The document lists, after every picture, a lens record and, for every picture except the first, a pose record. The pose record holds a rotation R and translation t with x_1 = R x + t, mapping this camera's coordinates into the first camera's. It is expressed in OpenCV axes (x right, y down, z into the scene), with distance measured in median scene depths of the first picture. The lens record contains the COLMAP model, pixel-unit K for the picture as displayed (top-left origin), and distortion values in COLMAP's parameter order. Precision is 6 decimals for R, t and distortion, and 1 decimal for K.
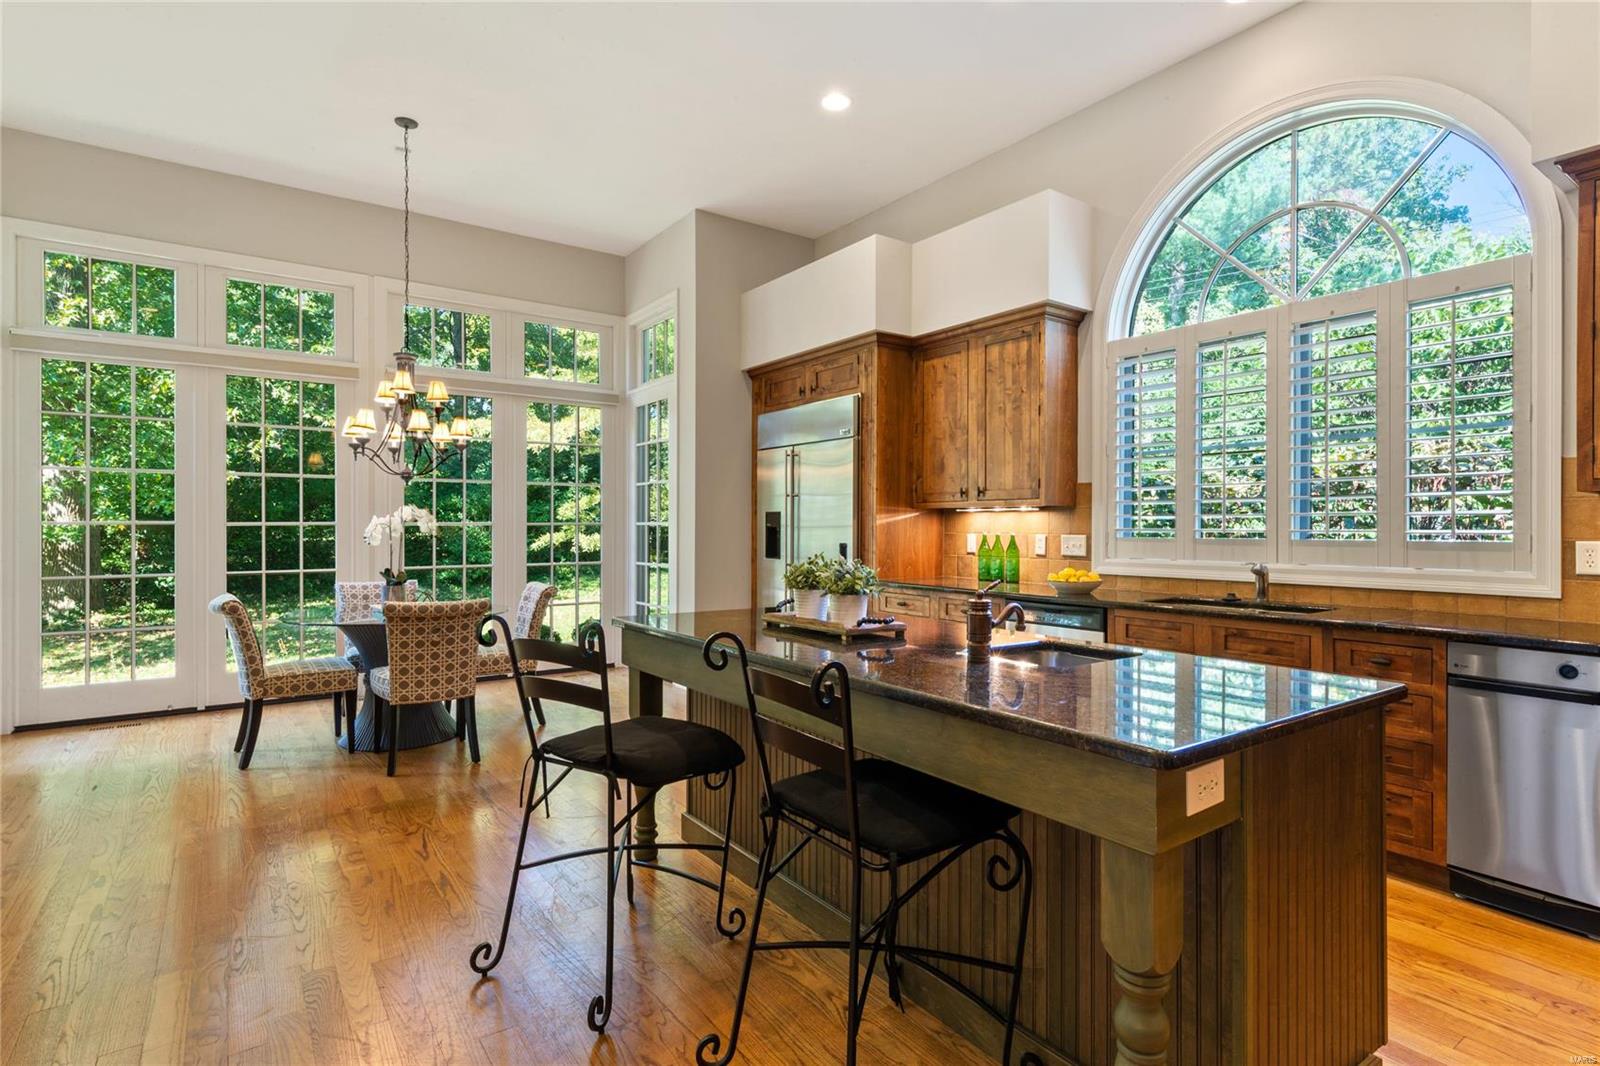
lens RADIAL K [[808.2, 0, 810.9], [0, 808.2, 526.0], [0, 0, 1]] dist [0.000152, -0.000134]
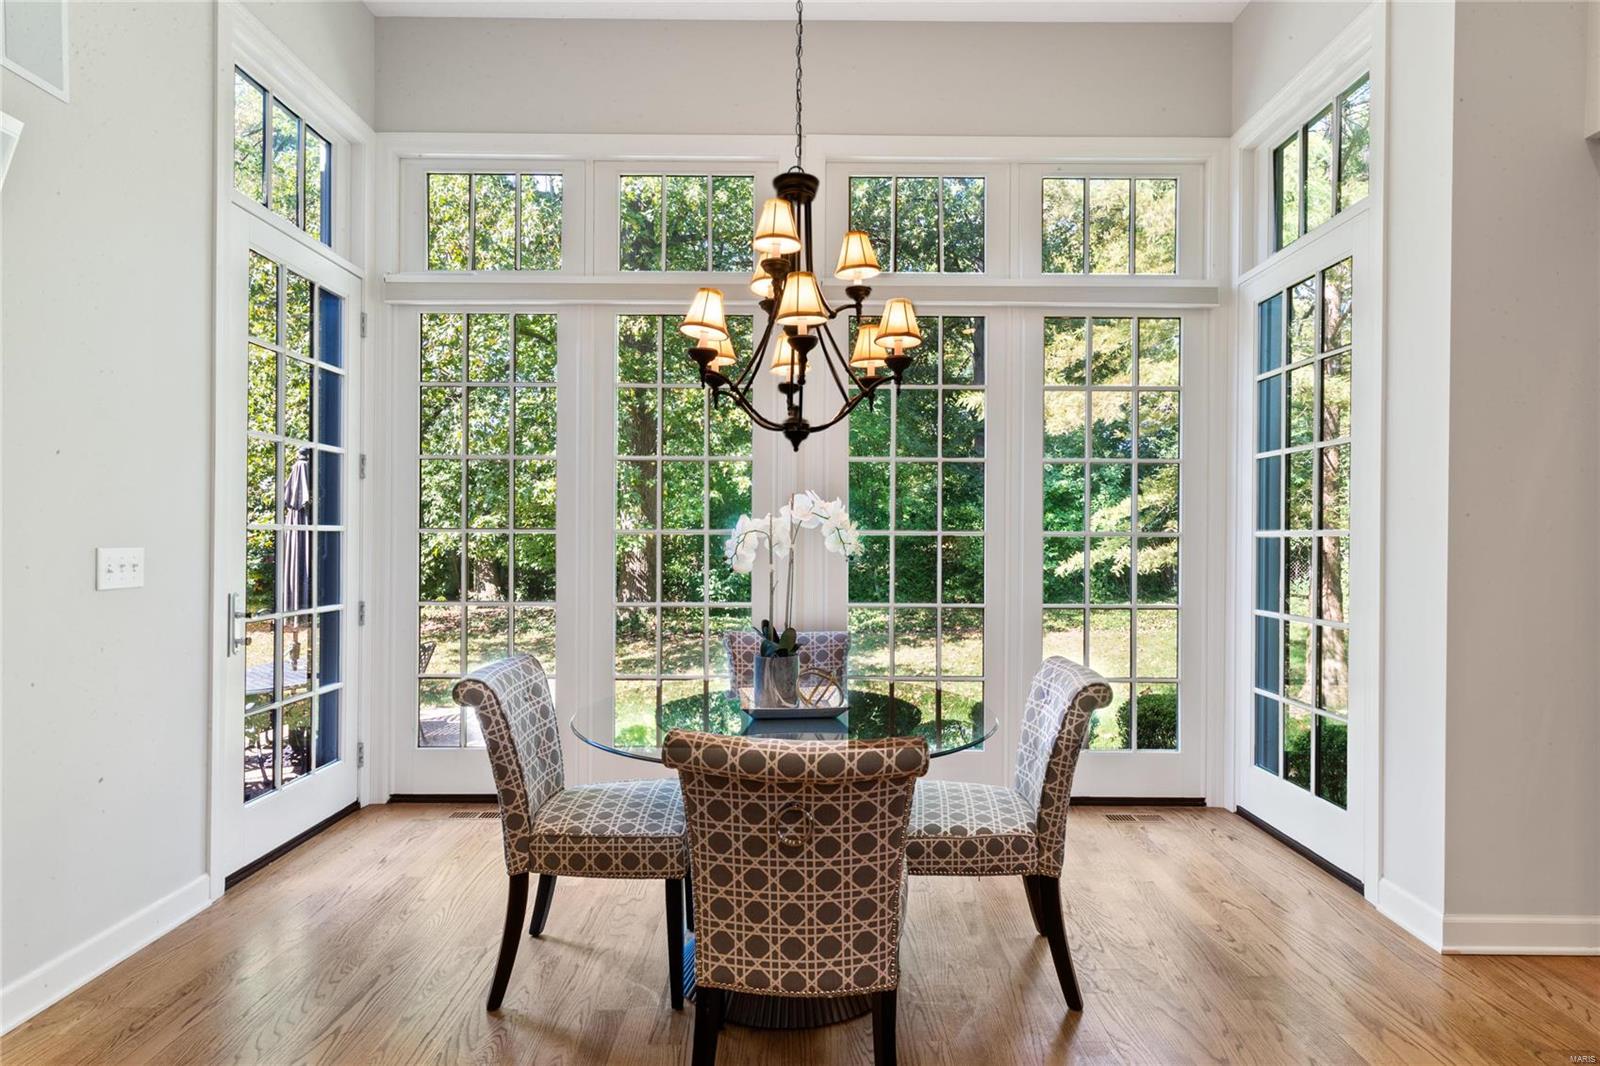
lens RADIAL K [[808.2, 0, 810.9], [0, 808.2, 526.0], [0, 0, 1]] dist [0.000152, -0.000134]
pose [[0.805982, -0.004442, -0.591923, -0.184681], [-0.003474, 0.999919, -0.012234, 0.000400], [0.591930, 0.011917, 0.805902, 0.551670]]
